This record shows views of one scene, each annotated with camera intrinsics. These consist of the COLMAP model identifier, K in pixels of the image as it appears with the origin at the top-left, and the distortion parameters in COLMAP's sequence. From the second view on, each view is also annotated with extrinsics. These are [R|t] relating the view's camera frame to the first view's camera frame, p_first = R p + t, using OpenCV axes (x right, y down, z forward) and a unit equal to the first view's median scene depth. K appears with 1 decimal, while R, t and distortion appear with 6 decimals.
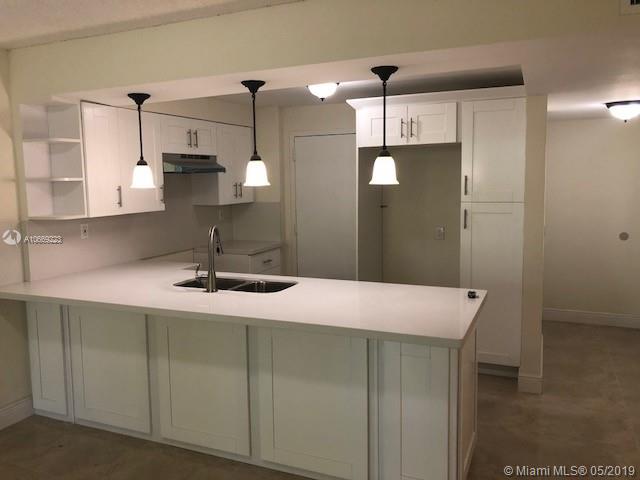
lens RADIAL K [[513.3, 0, 320.0], [0, 513.3, 240.0], [0, 0, 1]] dist [0.010195, -0.006479]
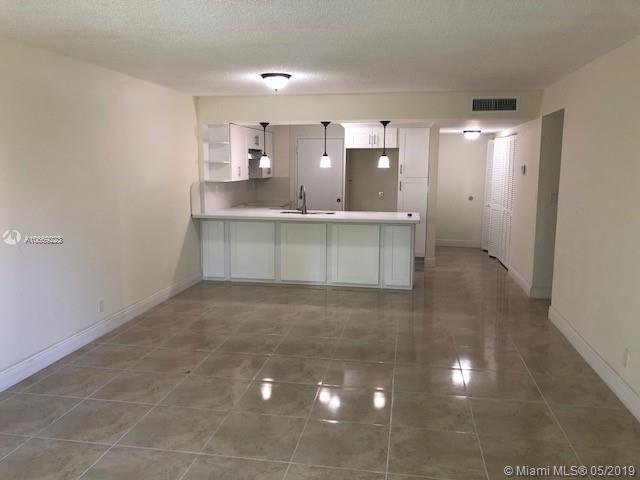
lens RADIAL K [[513.3, 0, 320.0], [0, 513.3, 240.0], [0, 0, 1]] dist [0.010195, -0.006479]
pose [[0.971455, -0.012482, 0.236896, -0.528673], [0.005530, 0.999535, 0.029989, 0.115257], [-0.237160, -0.027823, 0.971072, -0.938327]]
